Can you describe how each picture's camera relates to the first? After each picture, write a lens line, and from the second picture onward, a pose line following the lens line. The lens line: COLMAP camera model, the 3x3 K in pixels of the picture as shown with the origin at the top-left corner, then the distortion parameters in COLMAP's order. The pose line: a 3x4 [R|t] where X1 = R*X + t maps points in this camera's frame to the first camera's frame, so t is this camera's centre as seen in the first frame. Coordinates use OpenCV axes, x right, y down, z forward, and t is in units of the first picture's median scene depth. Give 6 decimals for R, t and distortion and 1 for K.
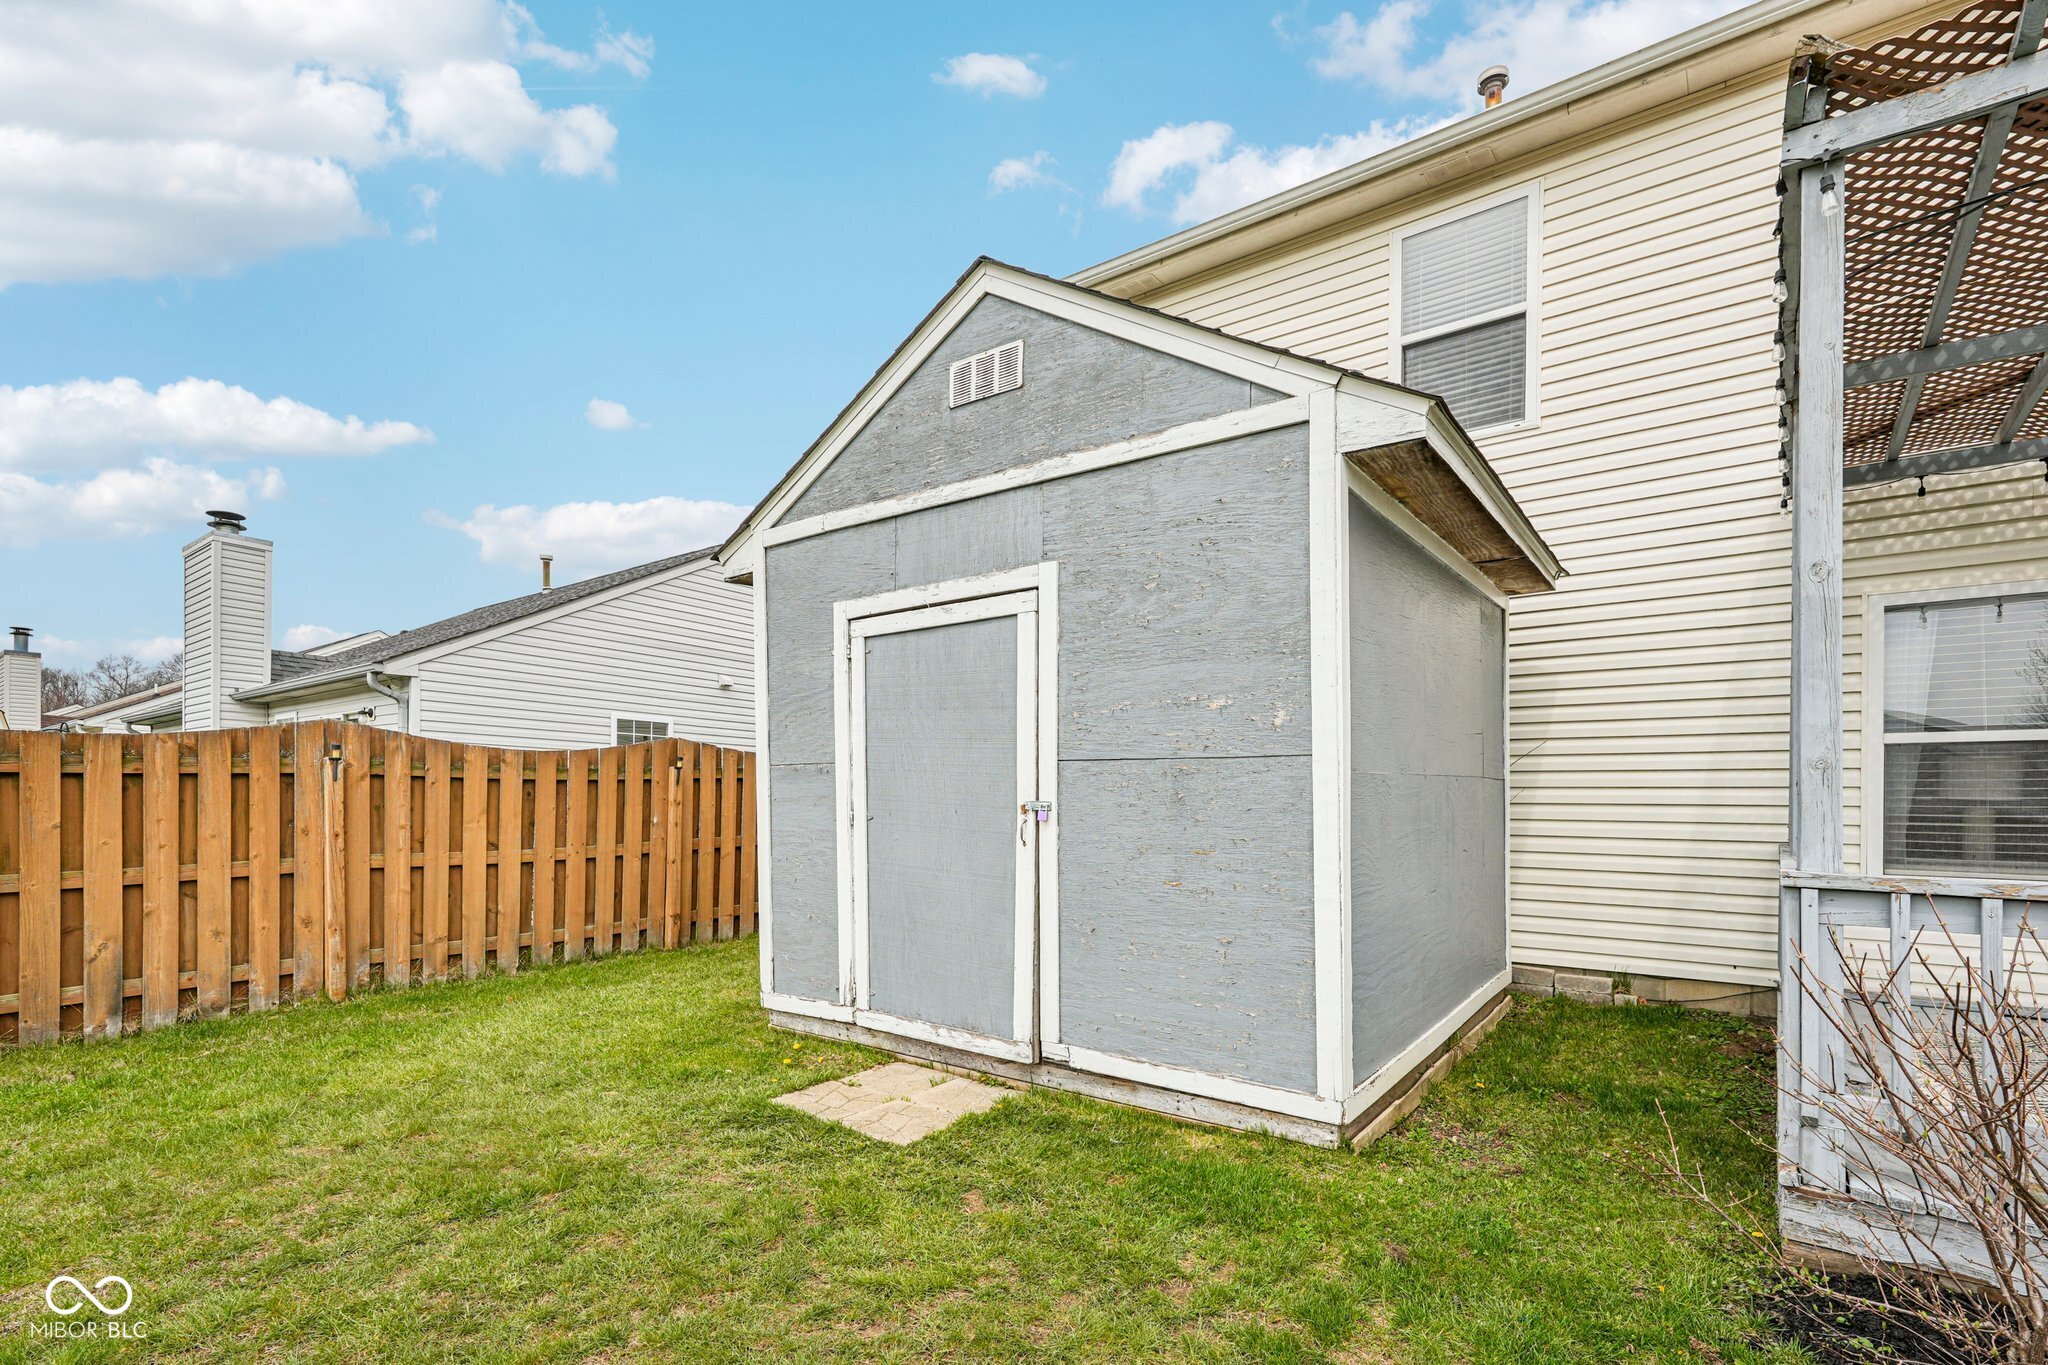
lens RADIAL K [[965.8, 0, 1034.4], [0, 965.8, 814.3], [0, 0, 1]] dist [-0.000999, -0.000088]
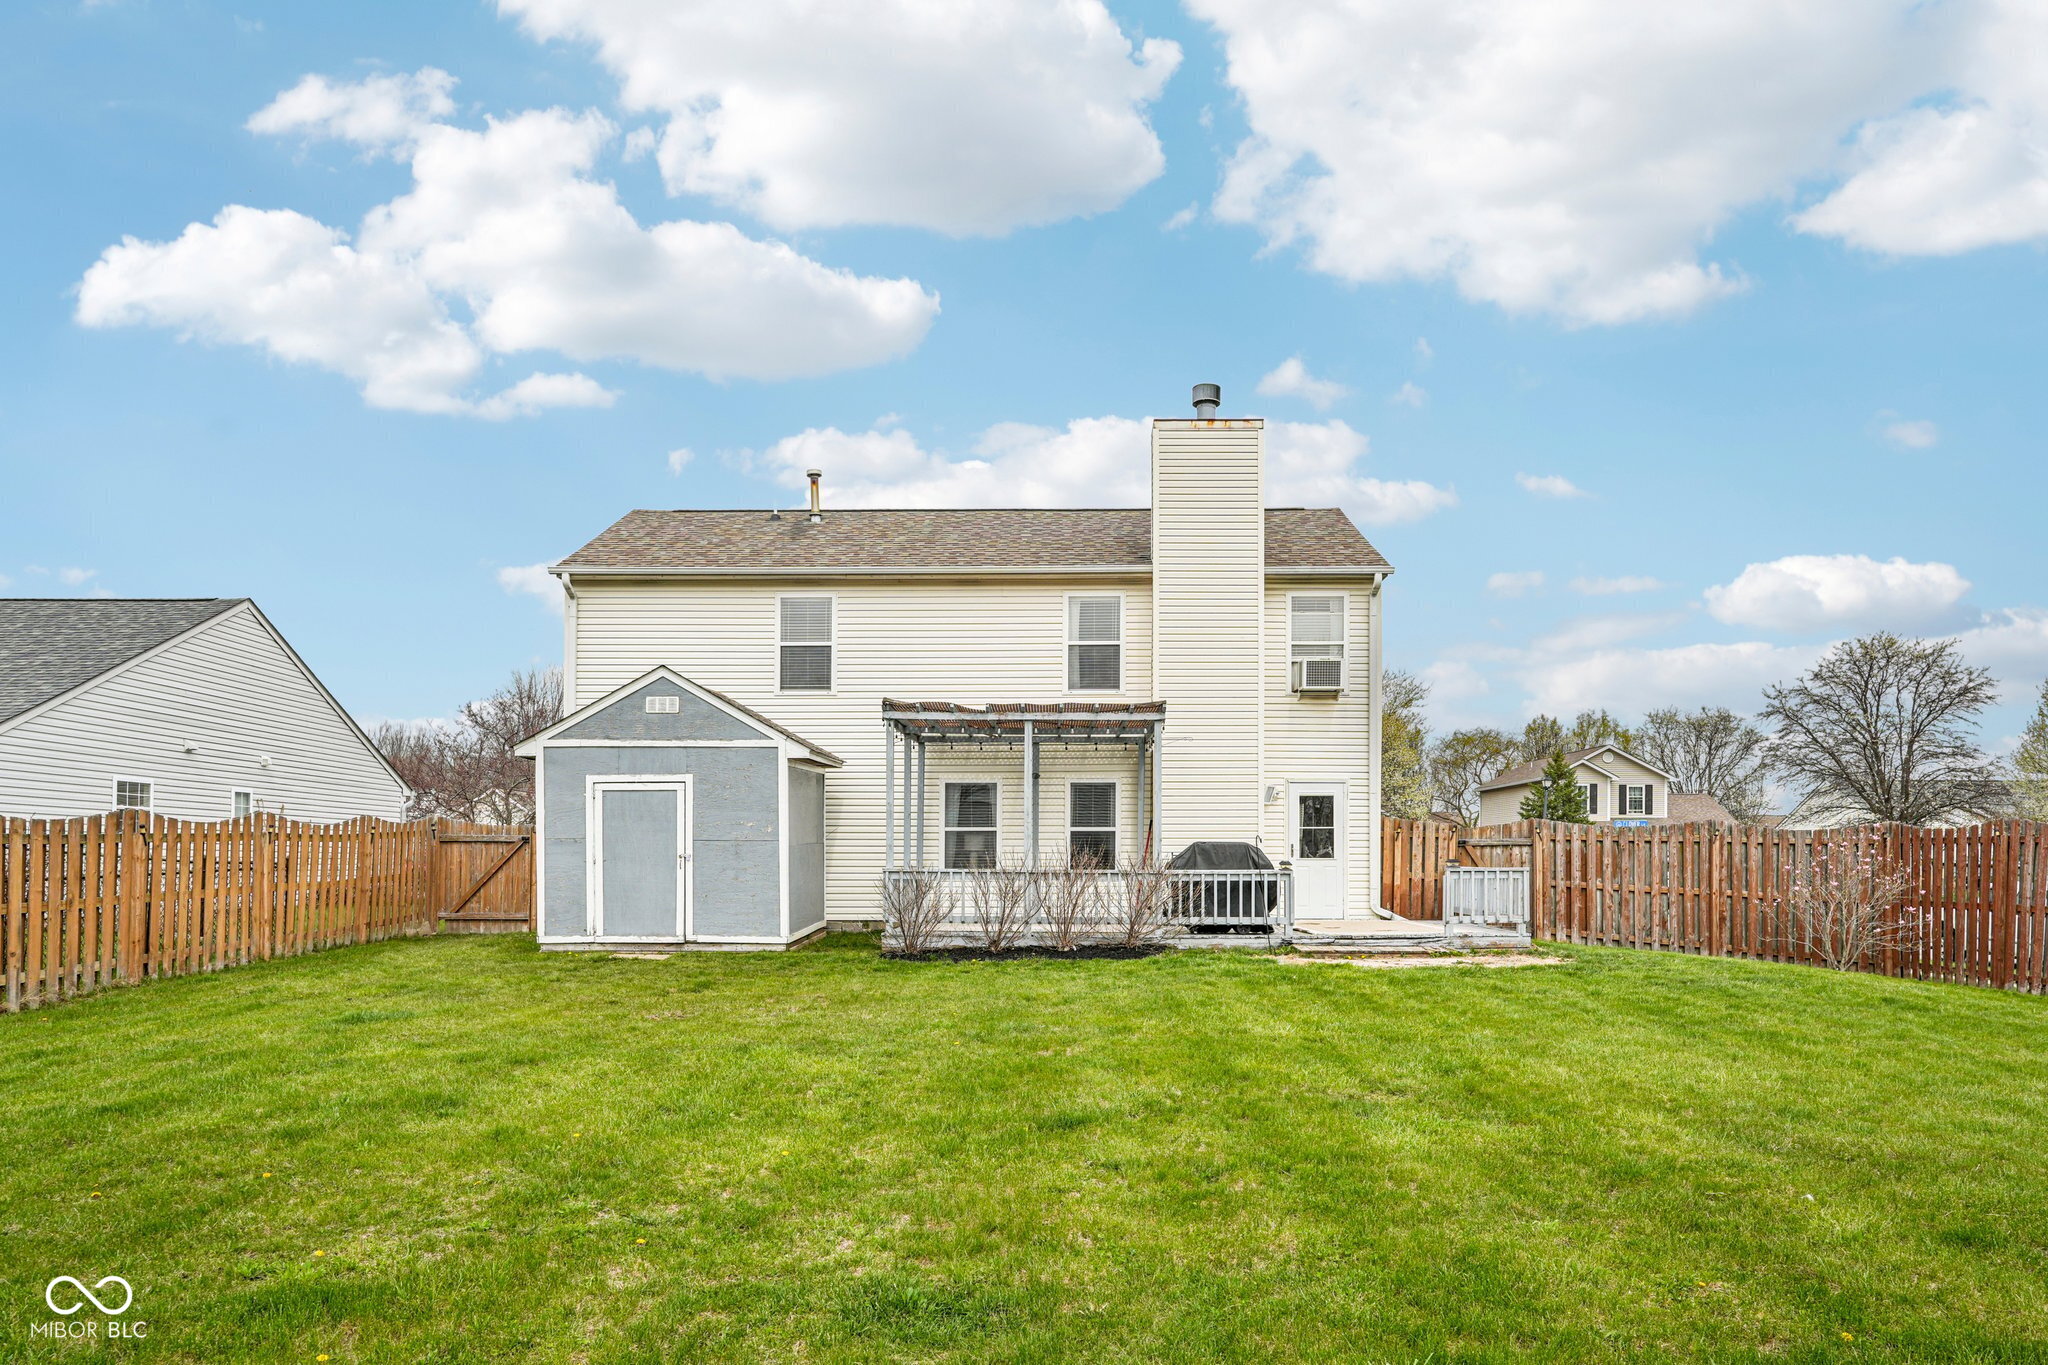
lens RADIAL K [[1301.0, 0, 1017.8], [0, 1301.0, 767.7], [0, 0, 1]] dist [0.001911, -0.005887]
pose [[0.813784, 0.031520, 0.580313, -1.338041], [0.010350, 0.997584, -0.068700, 0.007112], [-0.581076, 0.061913, 0.811491, -2.558428]]
